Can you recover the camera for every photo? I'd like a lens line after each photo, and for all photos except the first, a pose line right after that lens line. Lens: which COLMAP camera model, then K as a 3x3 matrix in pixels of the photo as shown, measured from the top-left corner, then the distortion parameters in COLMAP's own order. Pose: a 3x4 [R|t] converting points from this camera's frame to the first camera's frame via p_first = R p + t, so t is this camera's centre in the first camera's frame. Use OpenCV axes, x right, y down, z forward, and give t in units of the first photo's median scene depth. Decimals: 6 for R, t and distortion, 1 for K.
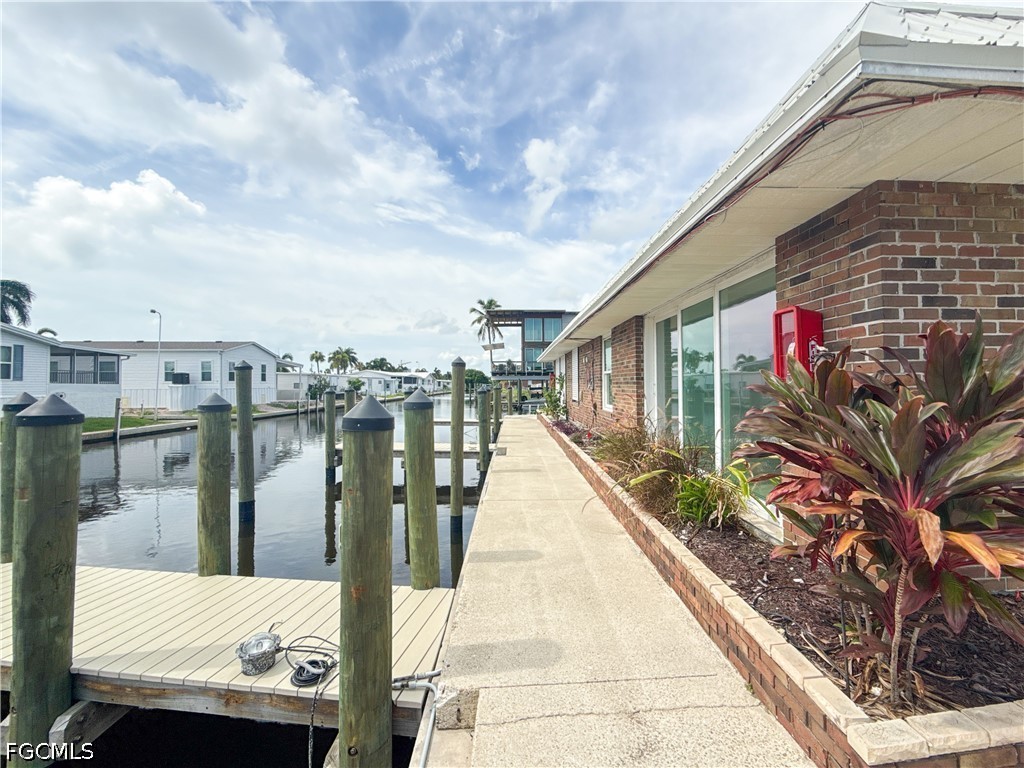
lens RADIAL K [[419.7, 0, 540.3], [0, 419.7, 377.3], [0, 0, 1]] dist [0.001131, 0.000259]
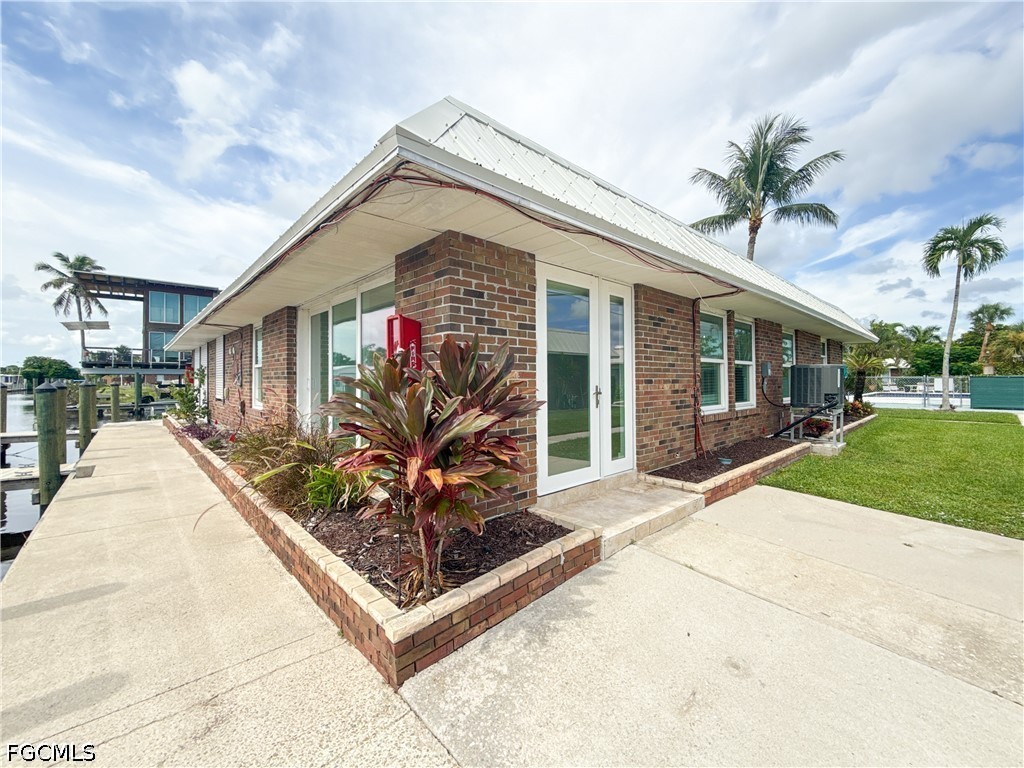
lens RADIAL K [[419.7, 0, 540.3], [0, 419.7, 377.3], [0, 0, 1]] dist [0.001131, 0.000259]
pose [[0.760247, 0.009141, 0.649570, 0.071241], [-0.013920, 0.999901, 0.002220, 0.003822], [-0.649485, -0.010730, 0.760299, -0.122540]]
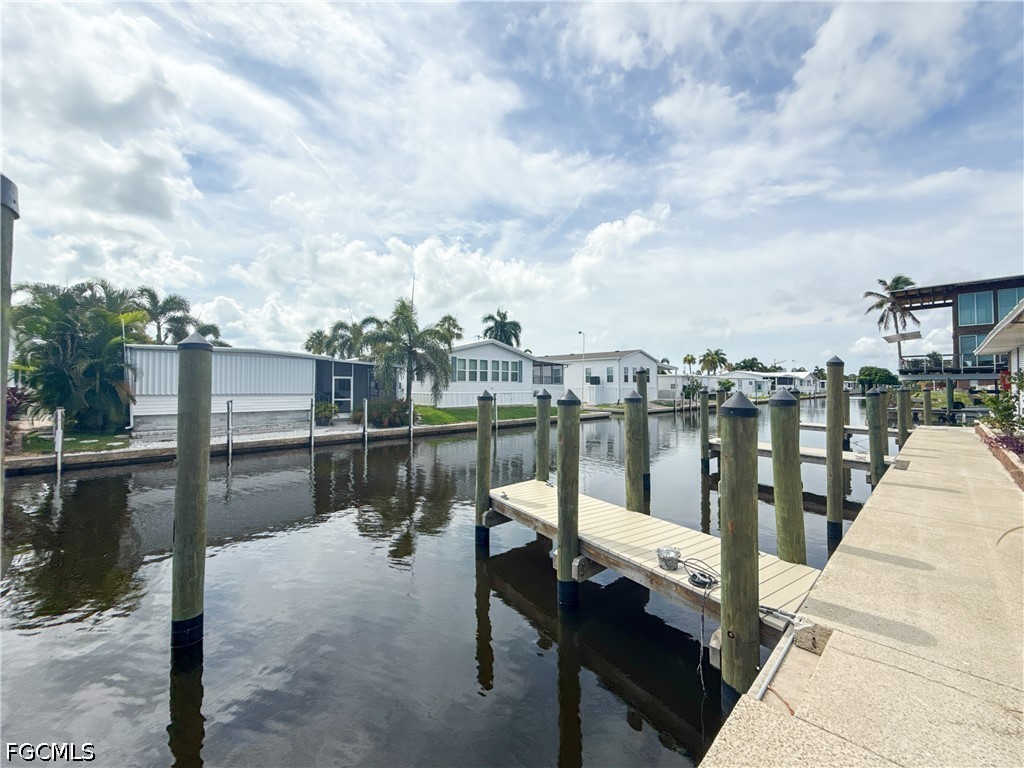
lens RADIAL K [[419.7, 0, 540.3], [0, 419.7, 377.3], [0, 0, 1]] dist [0.001131, 0.000259]
pose [[0.674921, -0.011962, -0.737793, 0.093381], [0.010332, 0.999924, -0.006761, -0.001421], [0.737818, -0.003060, 0.674993, -0.225922]]
